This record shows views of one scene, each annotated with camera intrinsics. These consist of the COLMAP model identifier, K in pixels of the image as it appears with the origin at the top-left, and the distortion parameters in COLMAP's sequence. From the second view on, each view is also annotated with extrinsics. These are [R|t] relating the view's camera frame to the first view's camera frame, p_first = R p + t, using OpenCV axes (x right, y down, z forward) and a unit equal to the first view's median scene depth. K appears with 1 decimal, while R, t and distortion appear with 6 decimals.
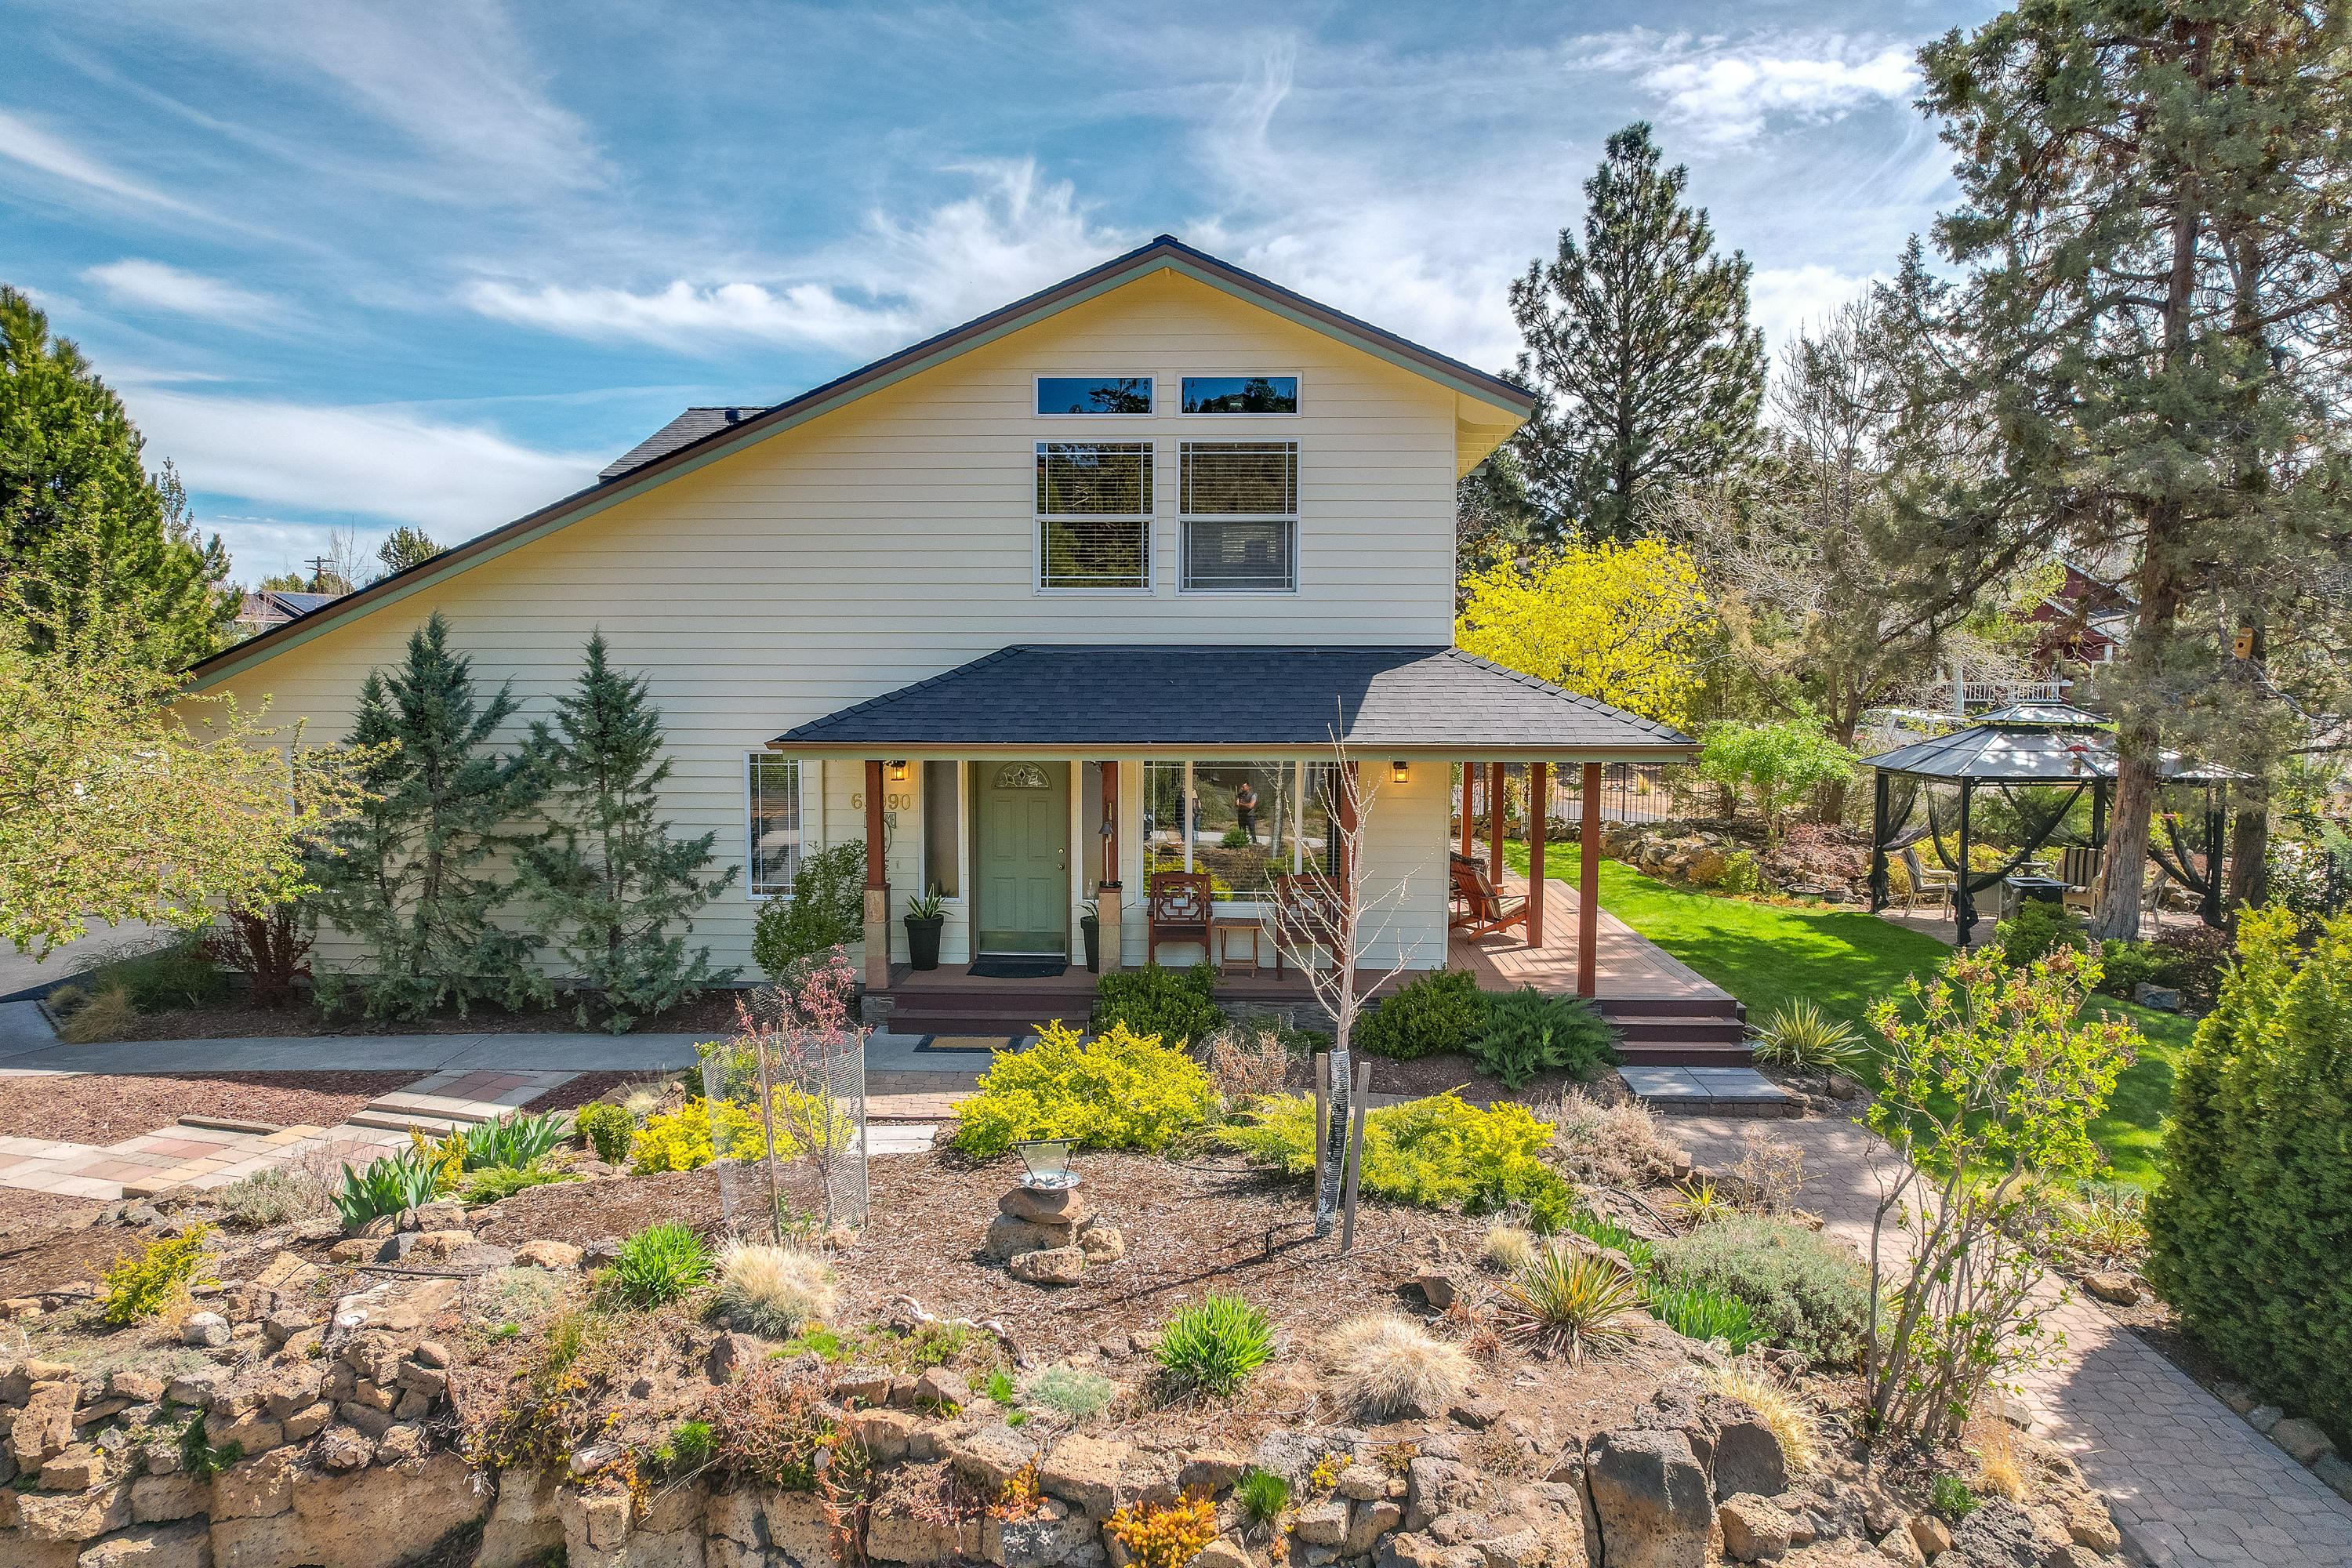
lens RADIAL K [[1487.9, 0, 1176.0], [0, 1487.9, 784.0], [0, 0, 1]] dist [-0.079001, 0.072008]
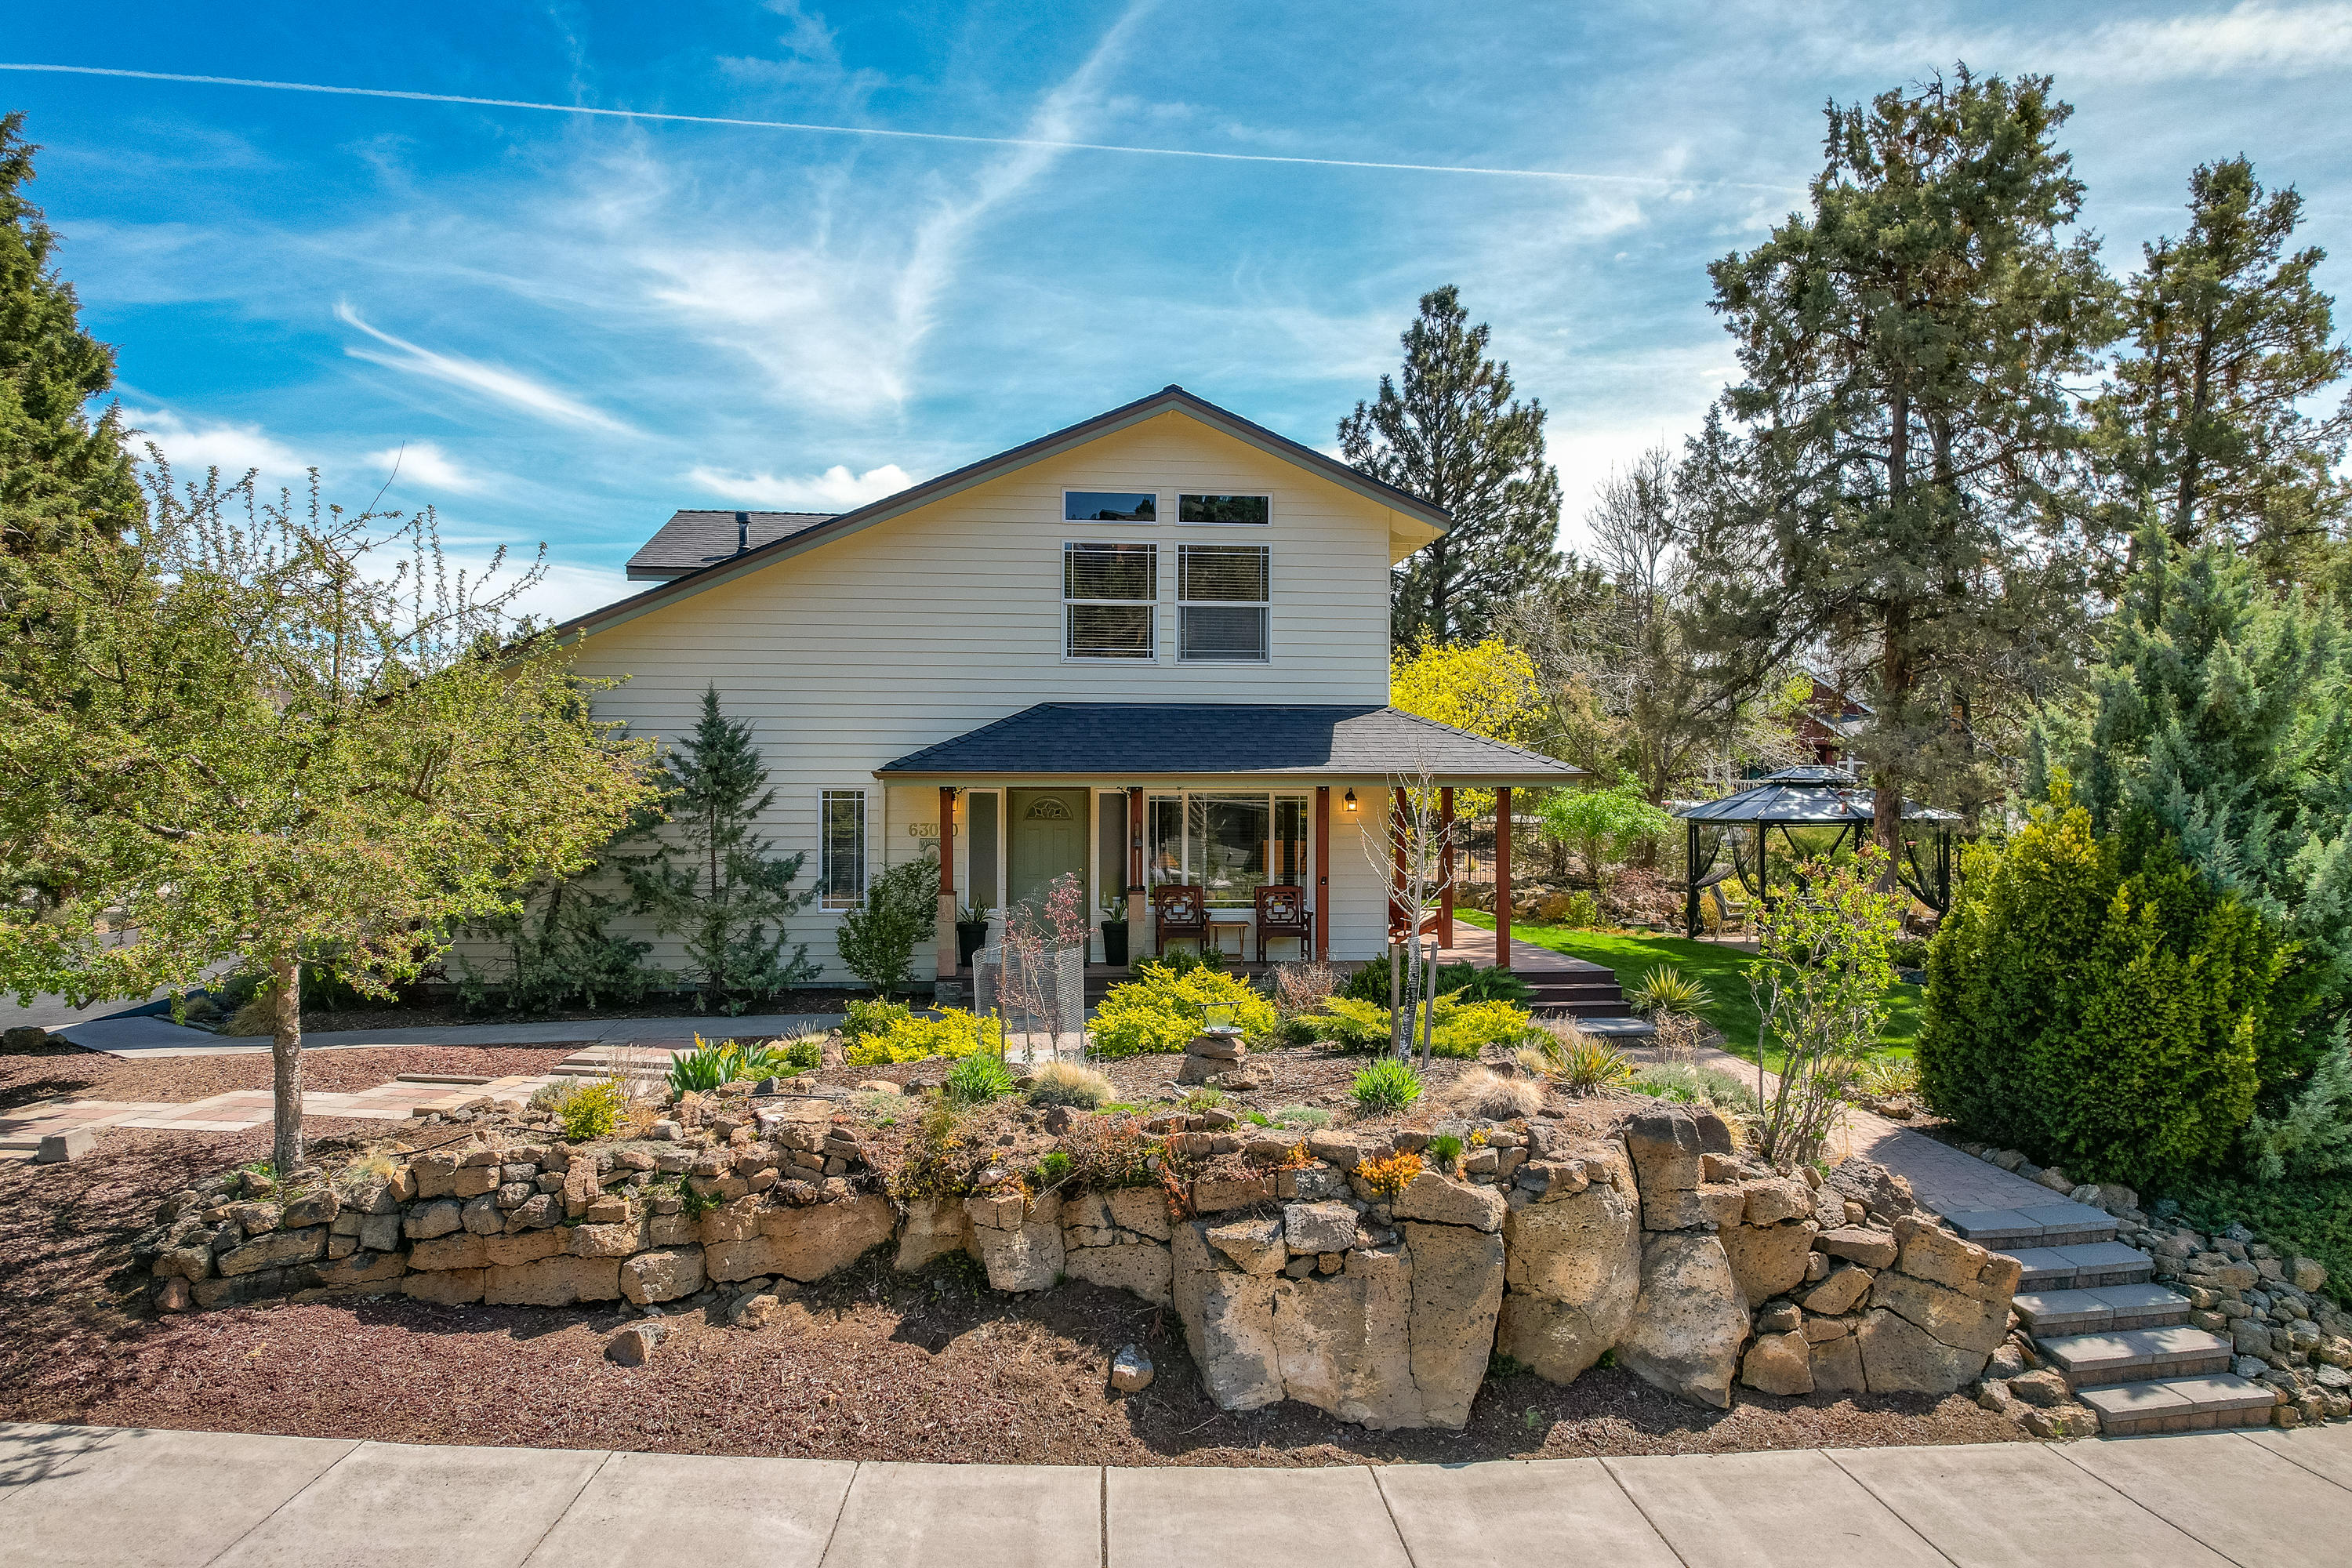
lens RADIAL K [[1482.1, 0, 1176.0], [0, 1482.1, 784.0], [0, 0, 1]] dist [-0.039500, 0.000744]
pose [[0.990064, -0.000019, 0.140619, -0.159000], [0.011177, 0.996847, -0.078560, 0.066544], [-0.140174, 0.079351, 0.986942, -0.213904]]
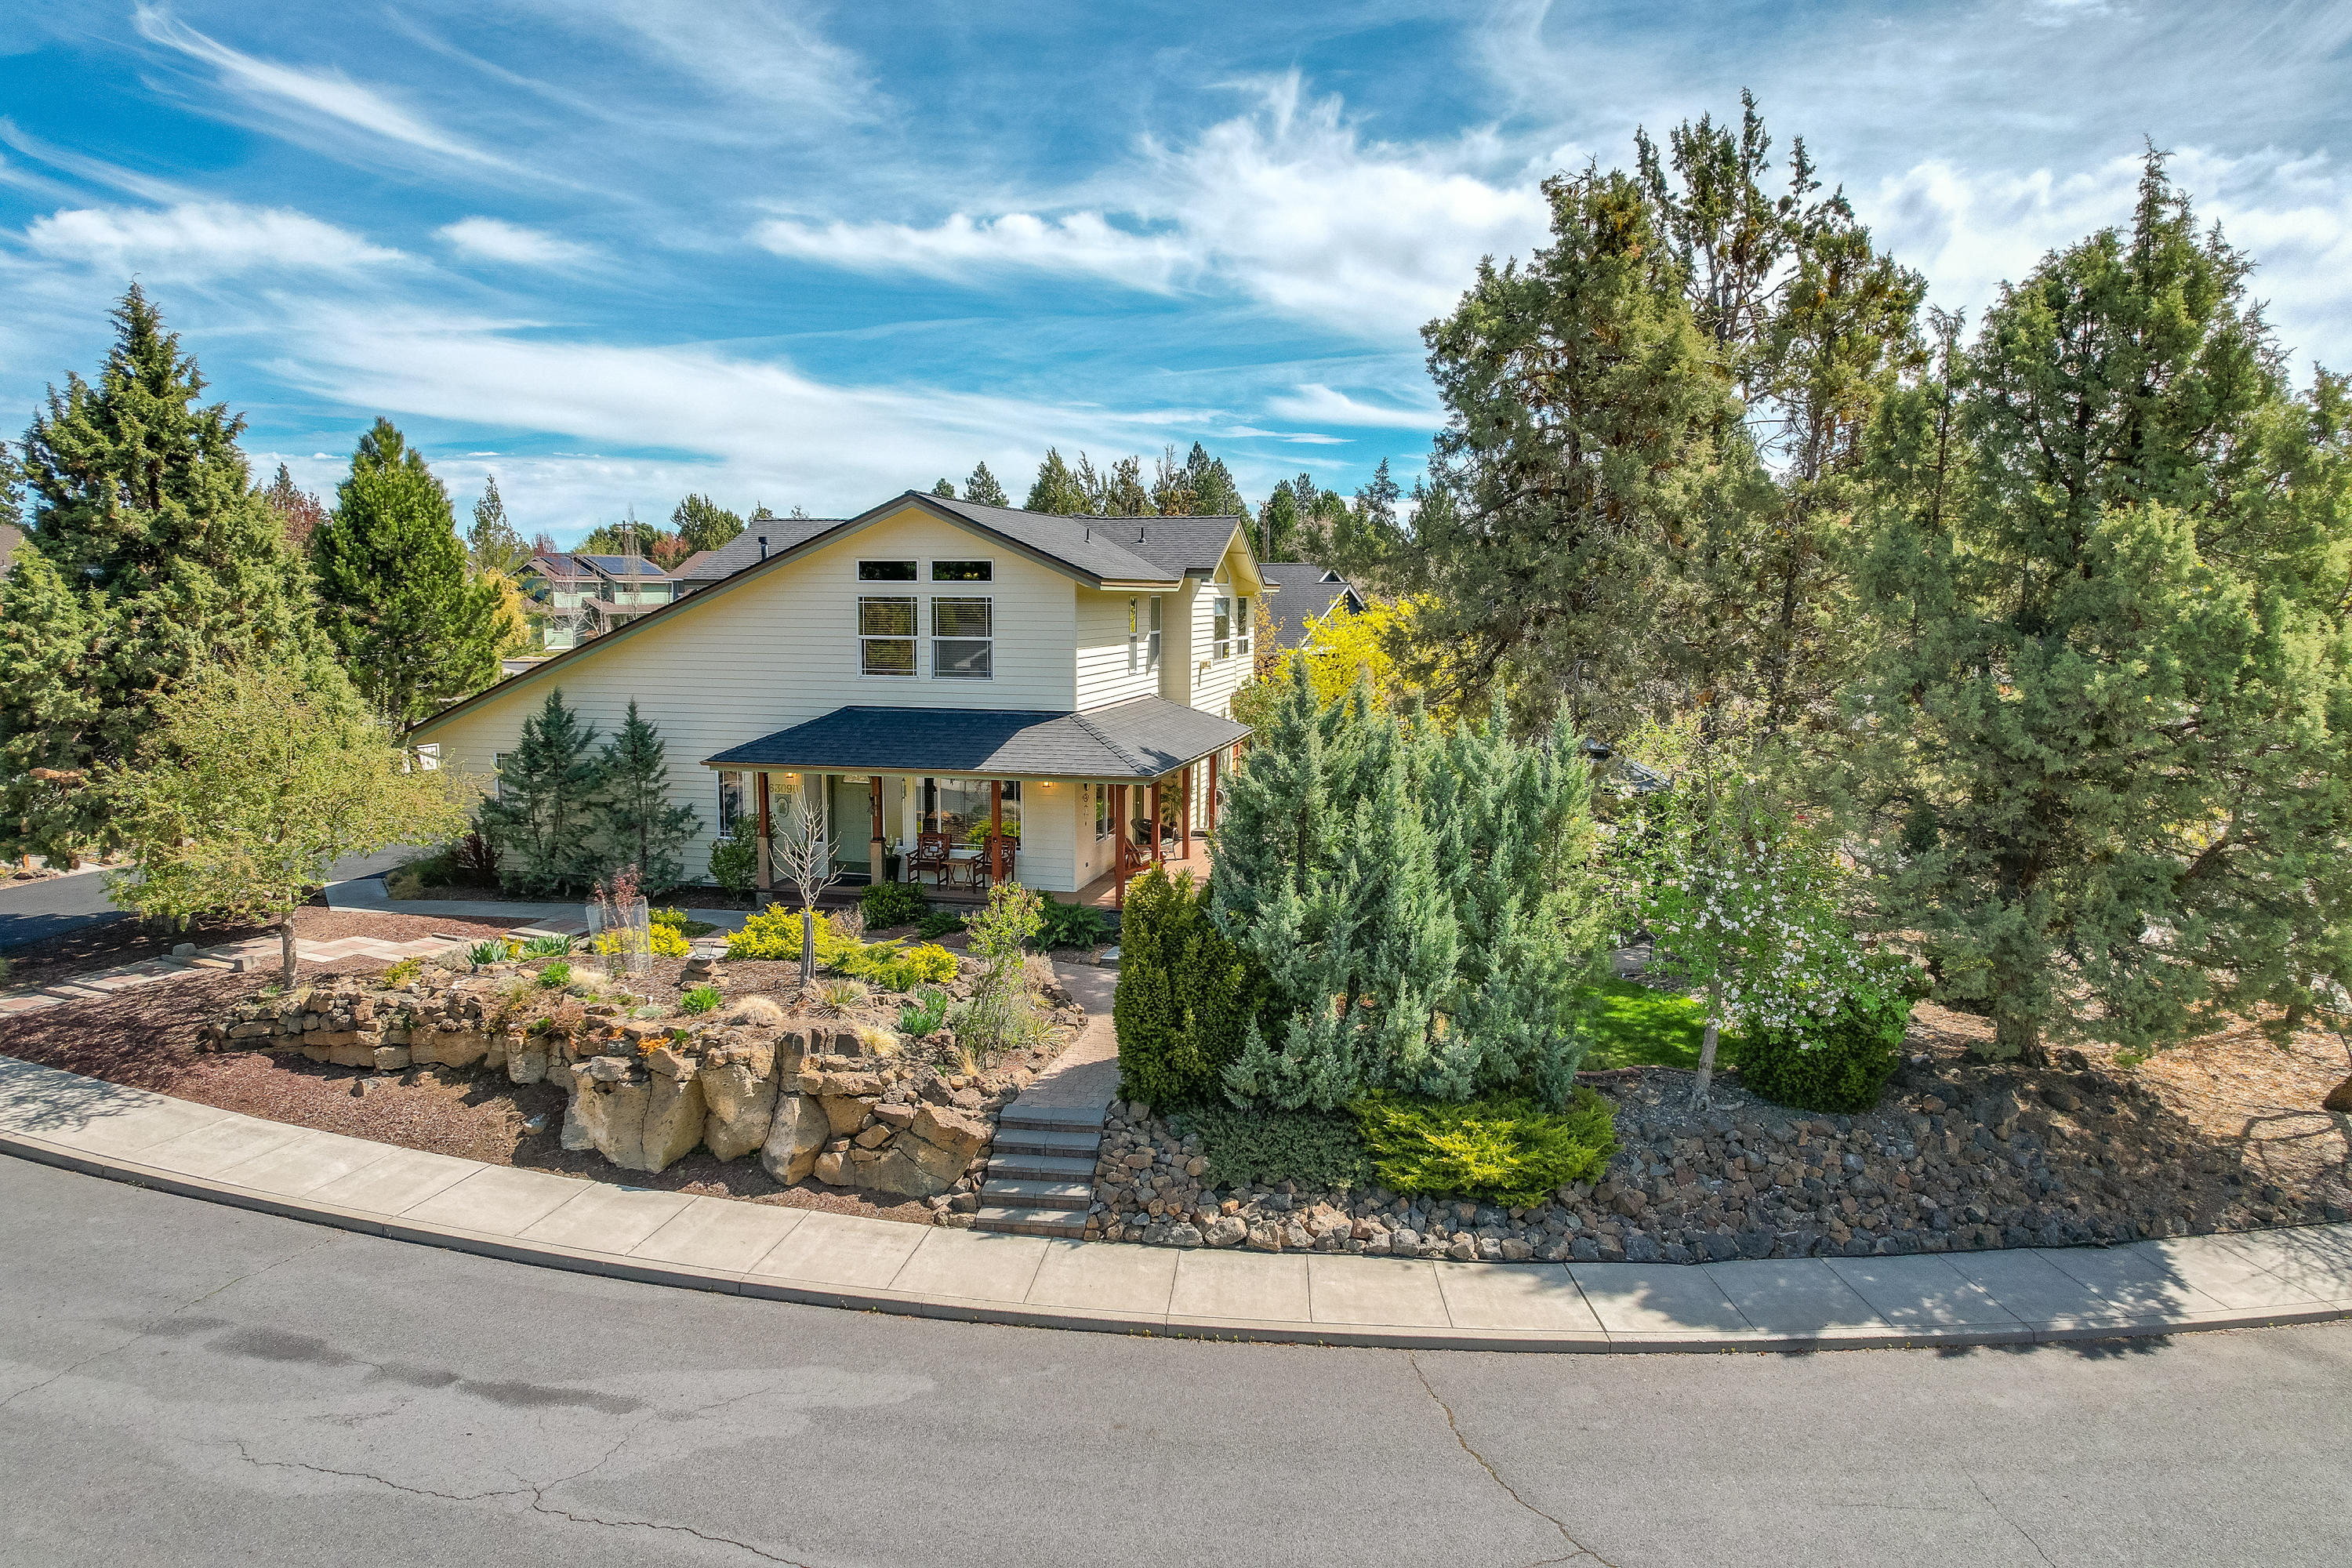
lens RADIAL K [[1518.0, 0, 1112.1], [0, 1518.0, 781.7], [0, 0, 1]] dist [0.023982, 0.000054]
pose [[0.972998, 0.029188, -0.228960, 0.582550], [-0.018043, 0.998555, 0.050622, -0.091984], [0.230107, -0.045124, 0.972119, -0.686279]]
